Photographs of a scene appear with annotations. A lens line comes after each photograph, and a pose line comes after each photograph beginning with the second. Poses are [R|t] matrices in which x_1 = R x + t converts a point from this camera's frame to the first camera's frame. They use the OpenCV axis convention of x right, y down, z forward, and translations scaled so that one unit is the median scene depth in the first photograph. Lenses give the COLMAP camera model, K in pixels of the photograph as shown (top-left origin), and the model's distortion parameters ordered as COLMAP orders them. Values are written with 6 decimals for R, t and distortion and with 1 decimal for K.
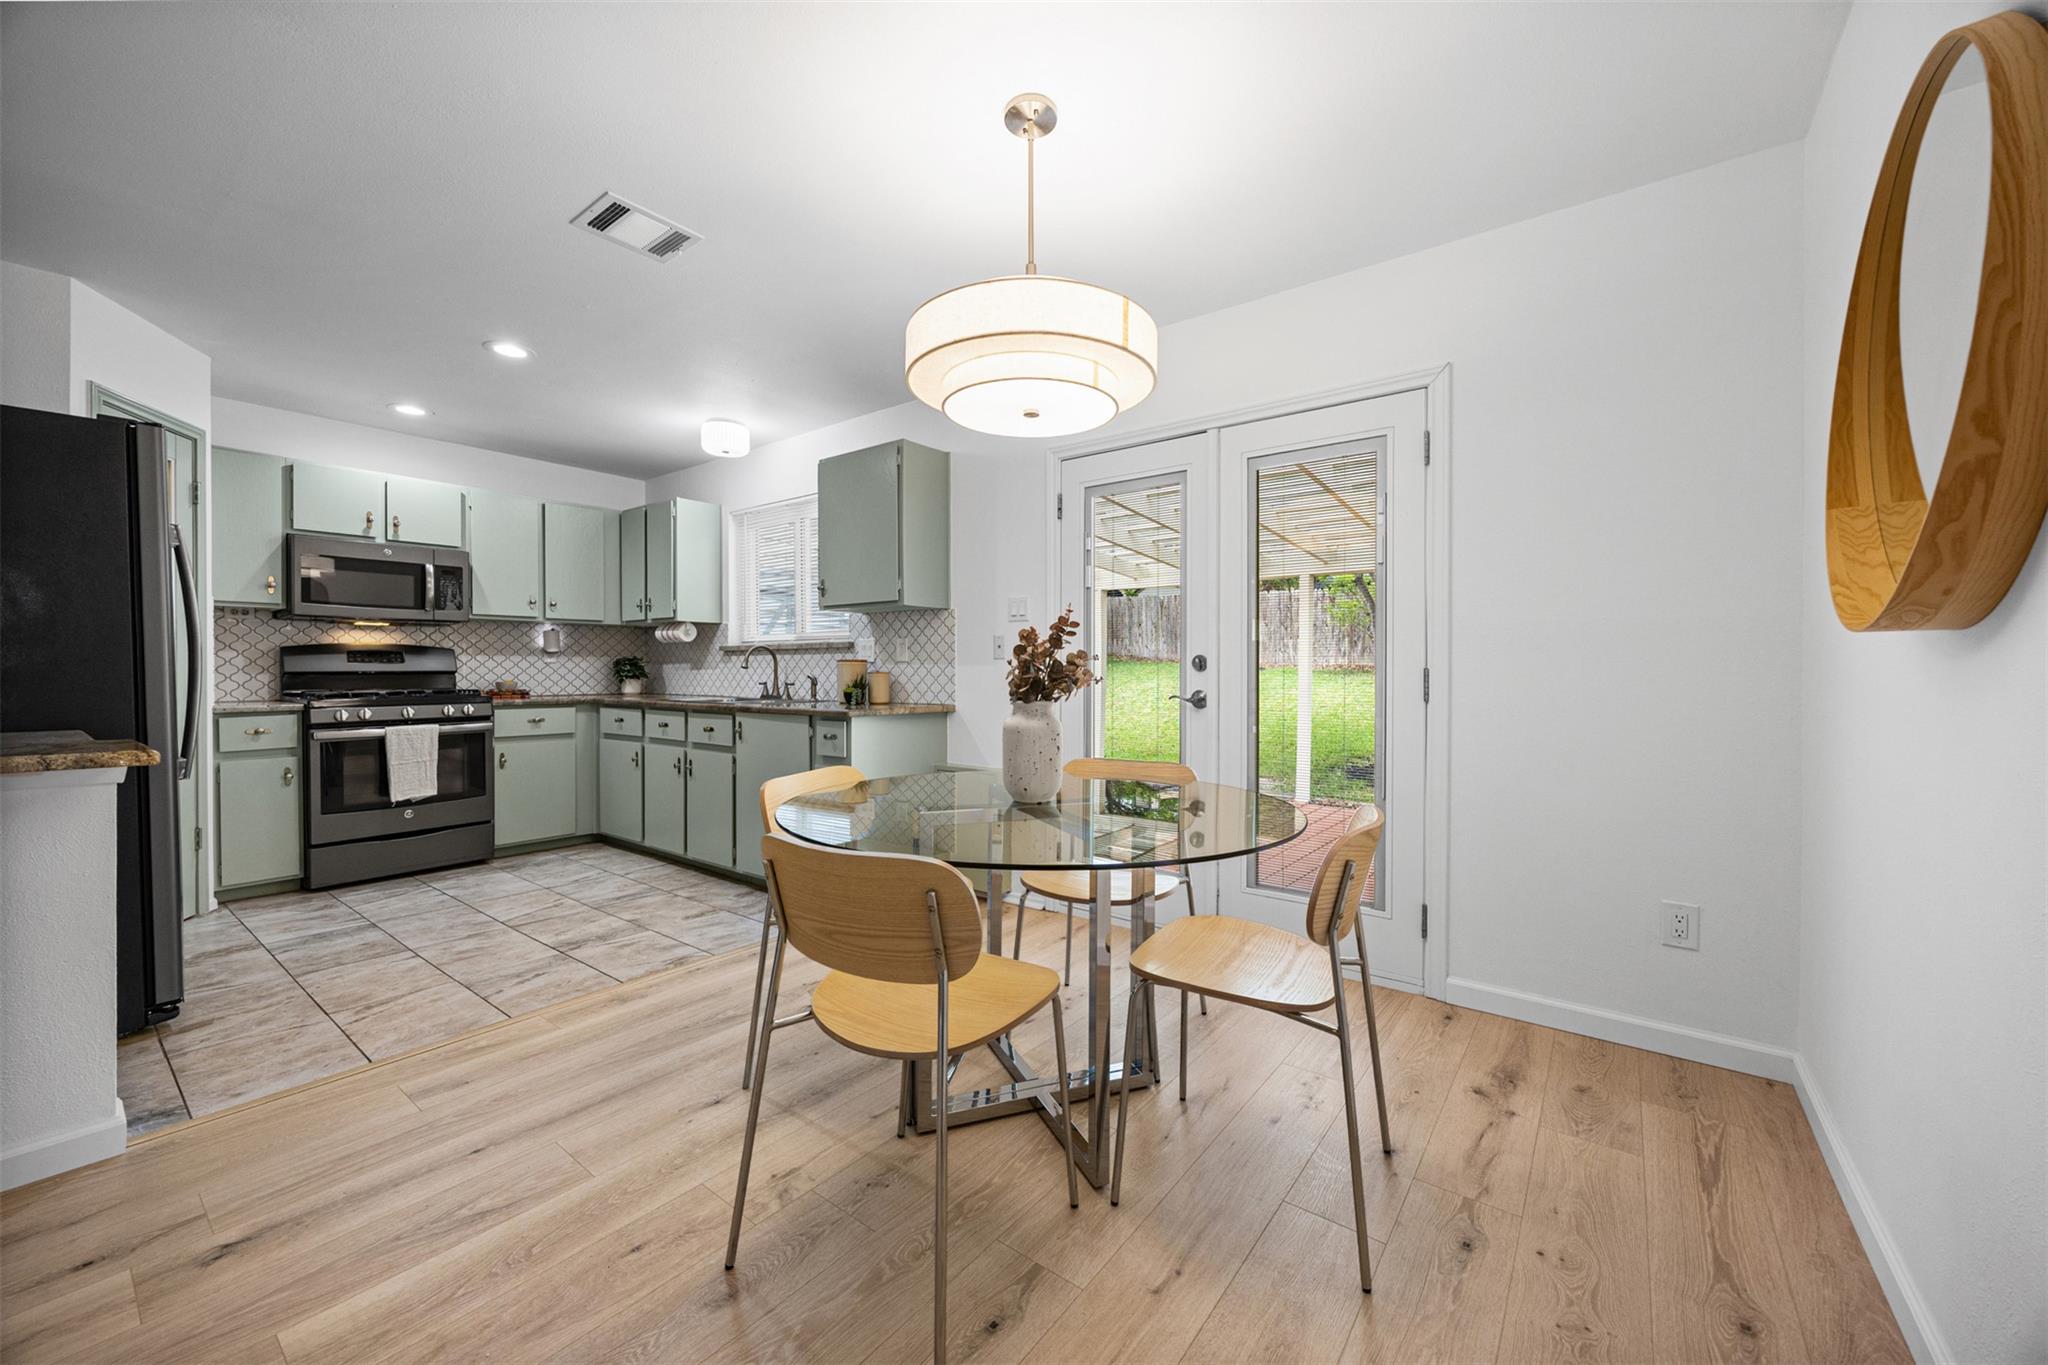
lens RADIAL K [[778.5, 0, 1026.9], [0, 778.5, 677.0], [0, 0, 1]] dist [-0.002006, 0.000003]
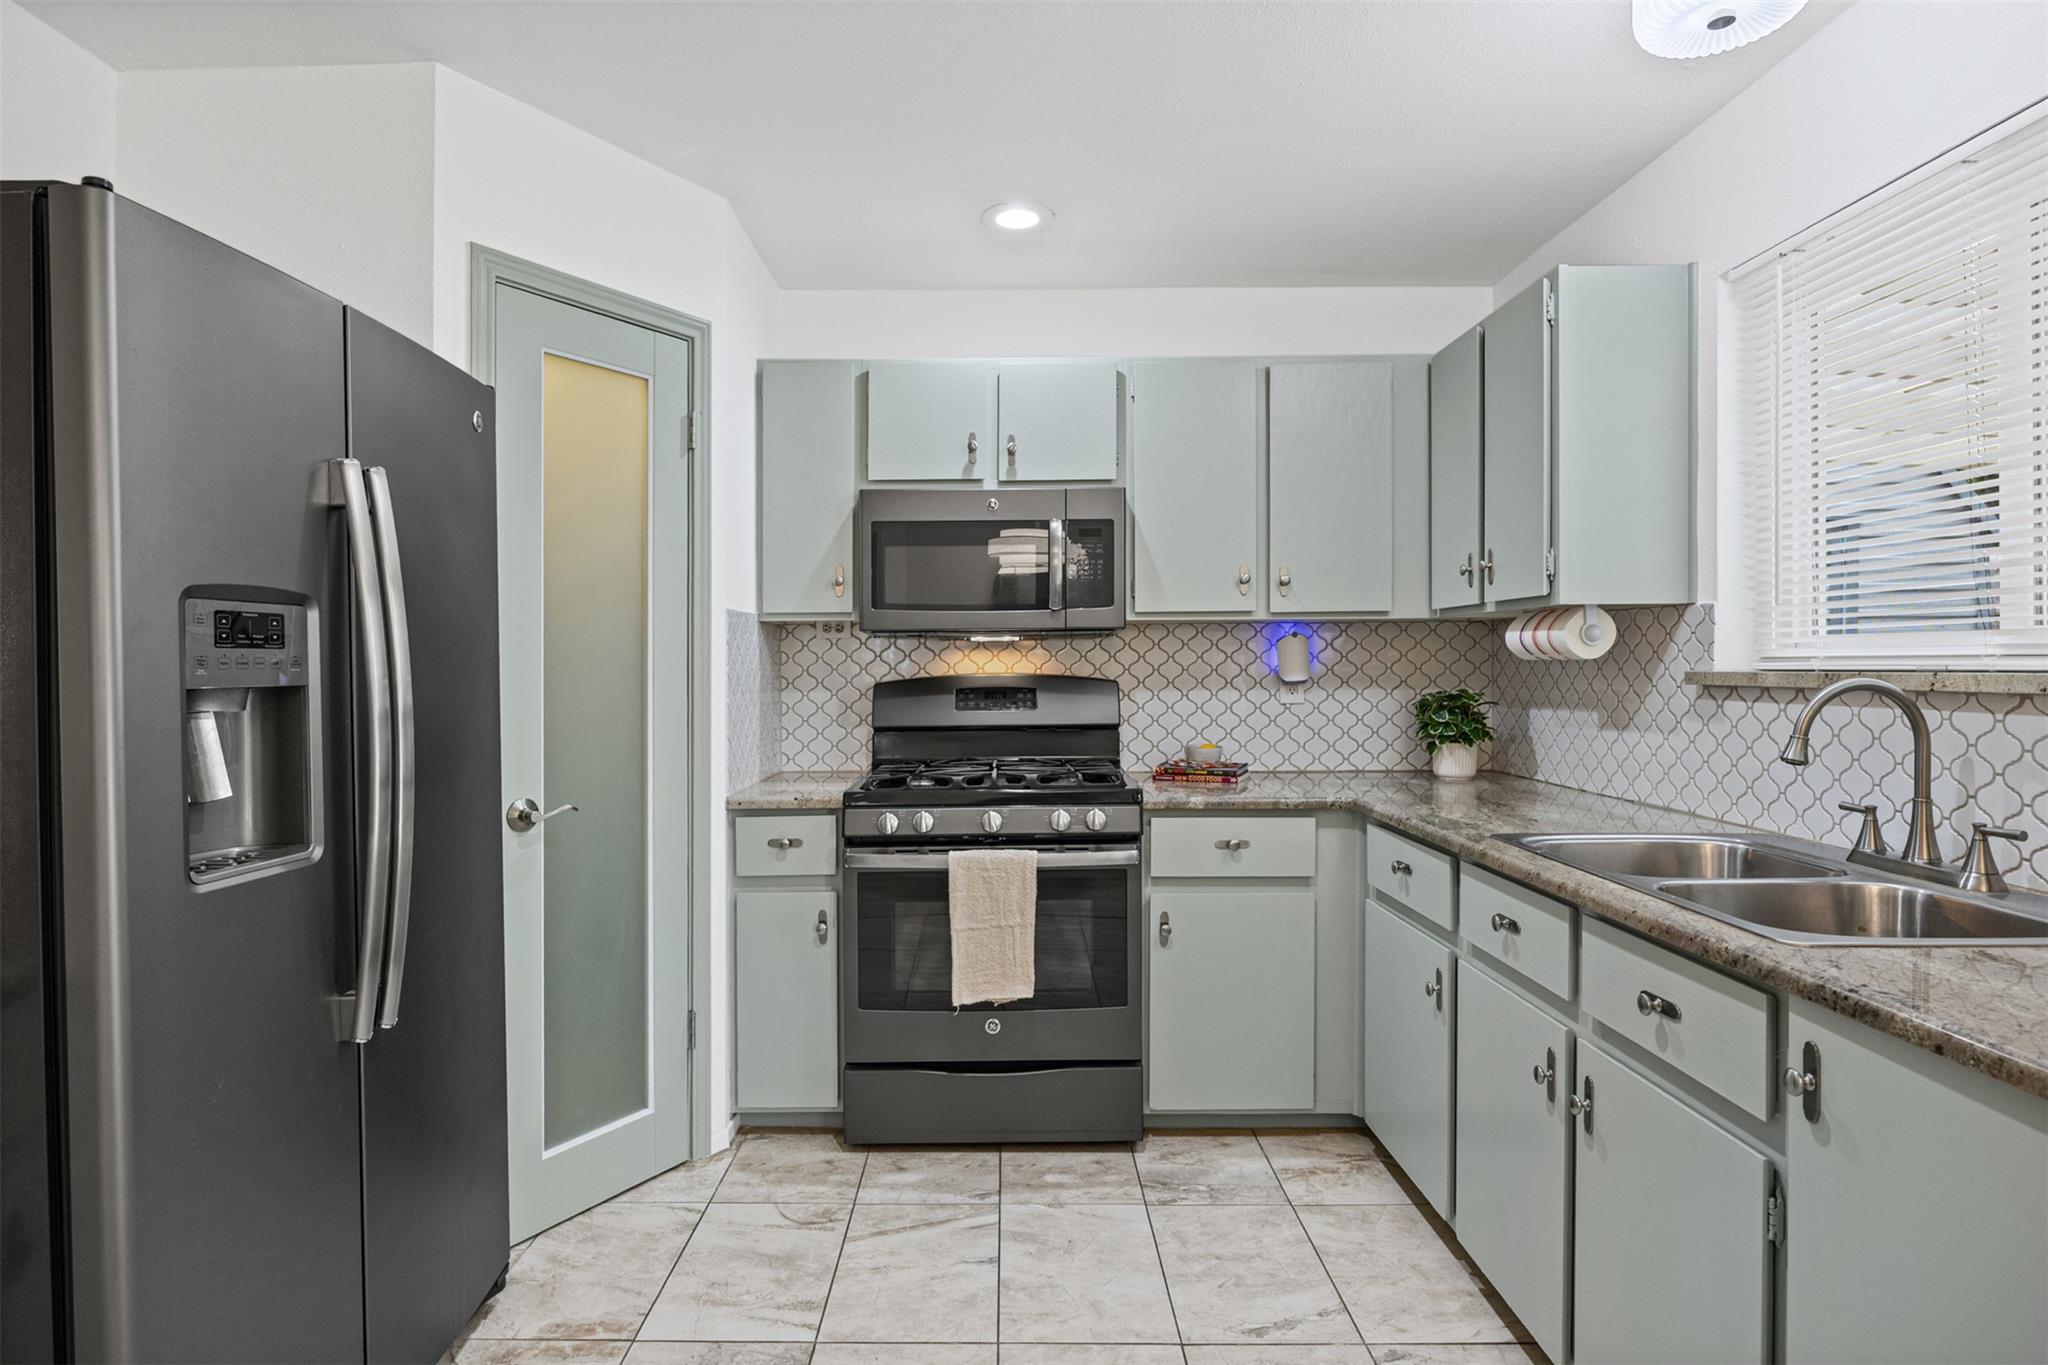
lens RADIAL K [[1063.5, 0, 999.2], [0, 1063.5, 675.8], [0, 0, 1]] dist [-0.007027, 0.001399]
pose [[0.597012, 0.003651, -0.802224, -0.233174], [-0.000885, 0.999992, 0.003892, -0.045295], [0.802232, -0.001614, 0.597010, 0.555848]]
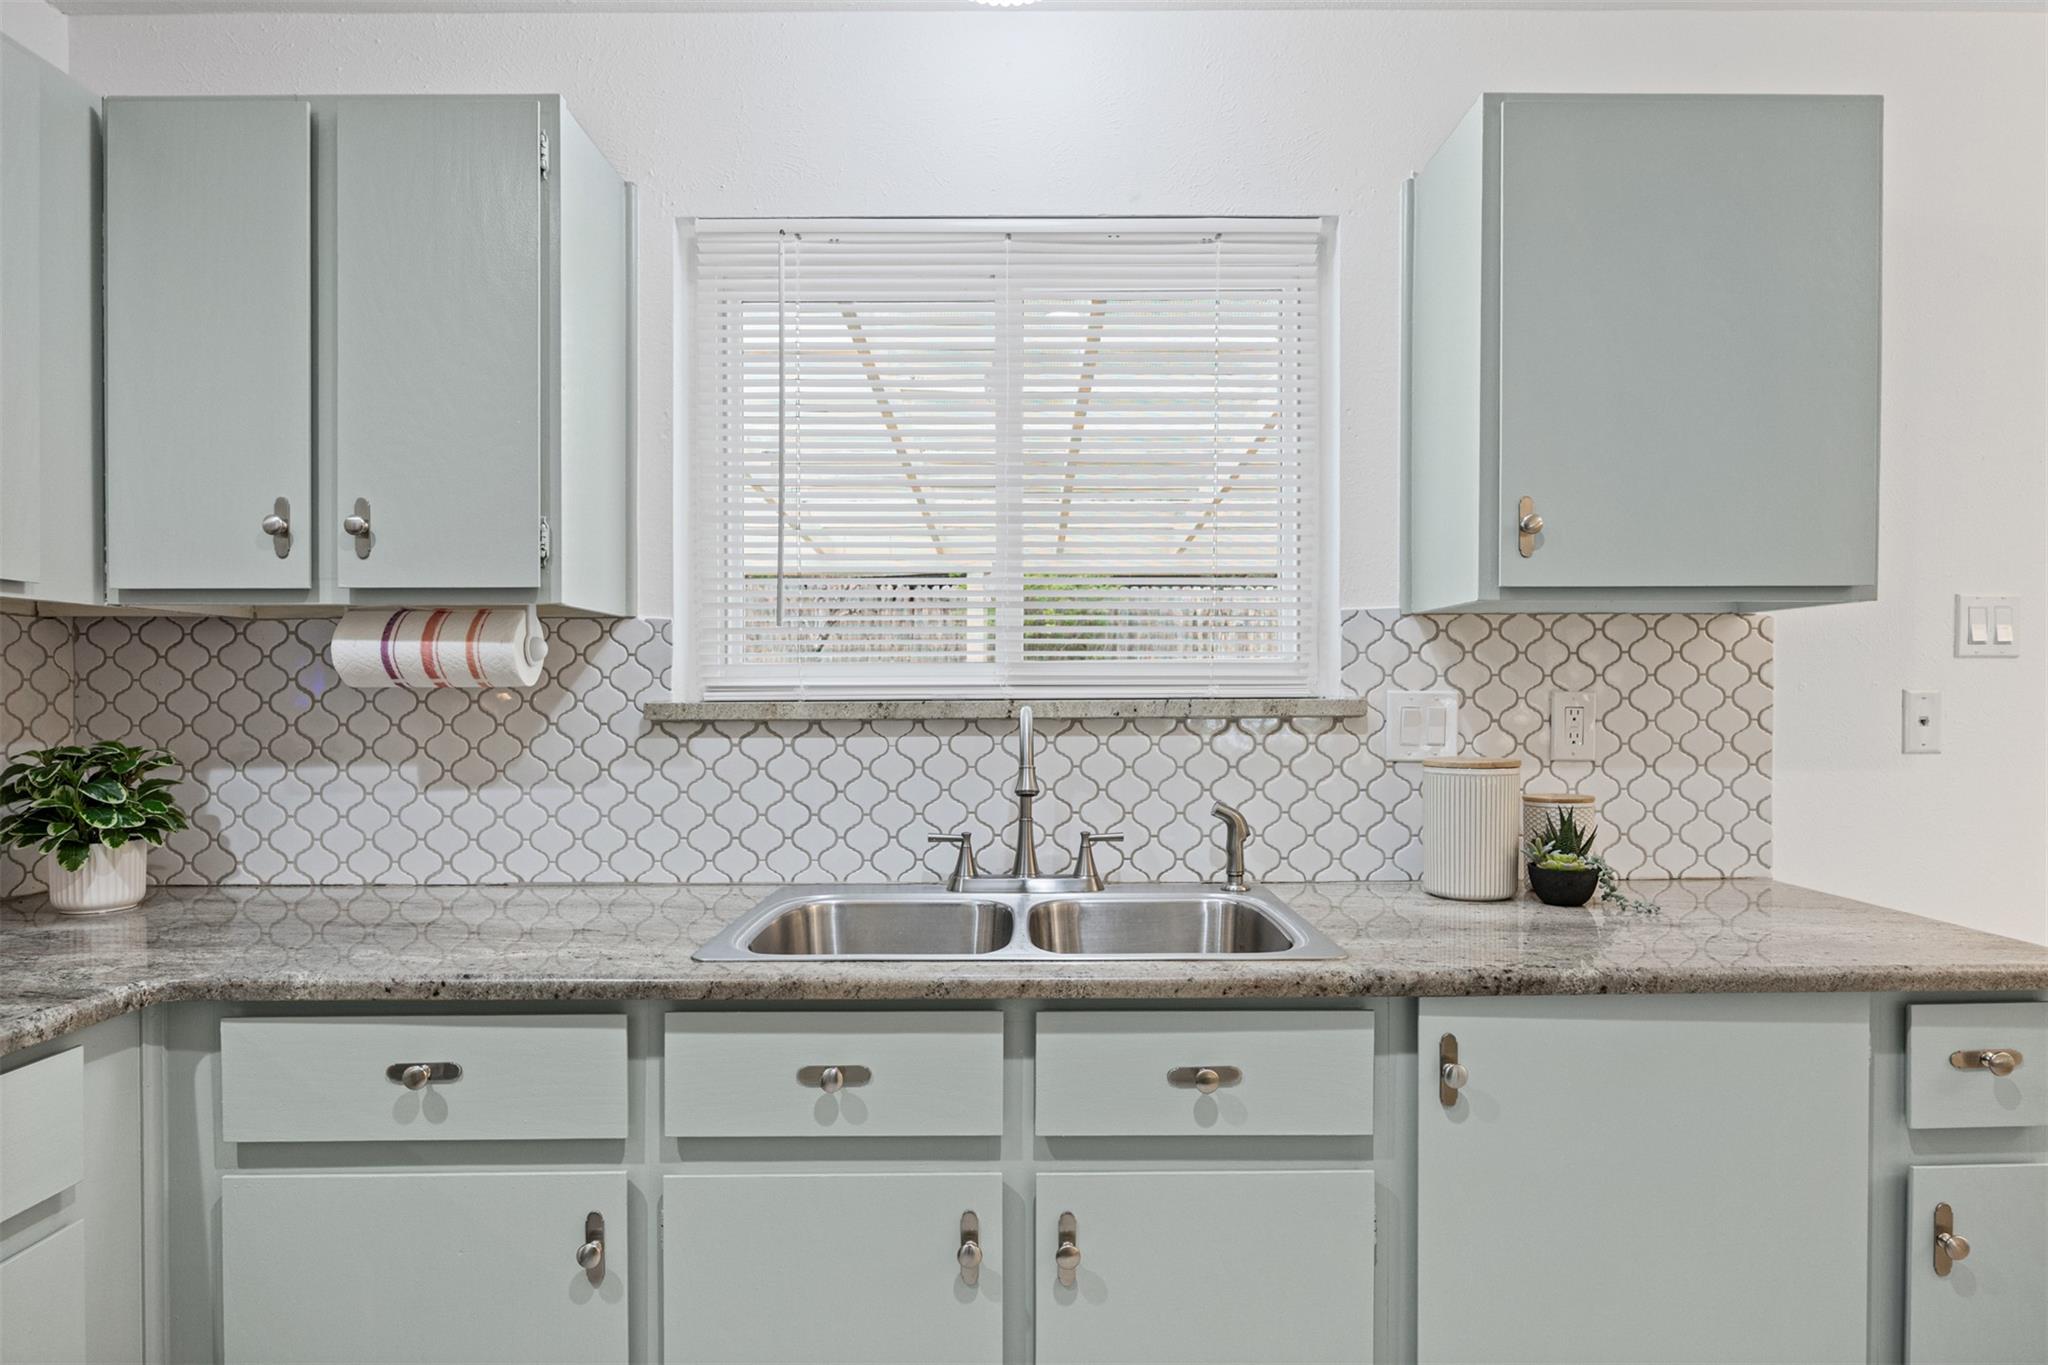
lens RADIAL K [[1145.4, 0, 1036.8], [0, 1145.4, 715.4], [0, 0, 1]] dist [-0.005024, -0.000531]
pose [[0.792987, -0.015612, 0.609038, -0.615949], [0.009425, 0.999866, 0.013358, -0.045435], [-0.609165, -0.004852, 0.793029, 0.702371]]
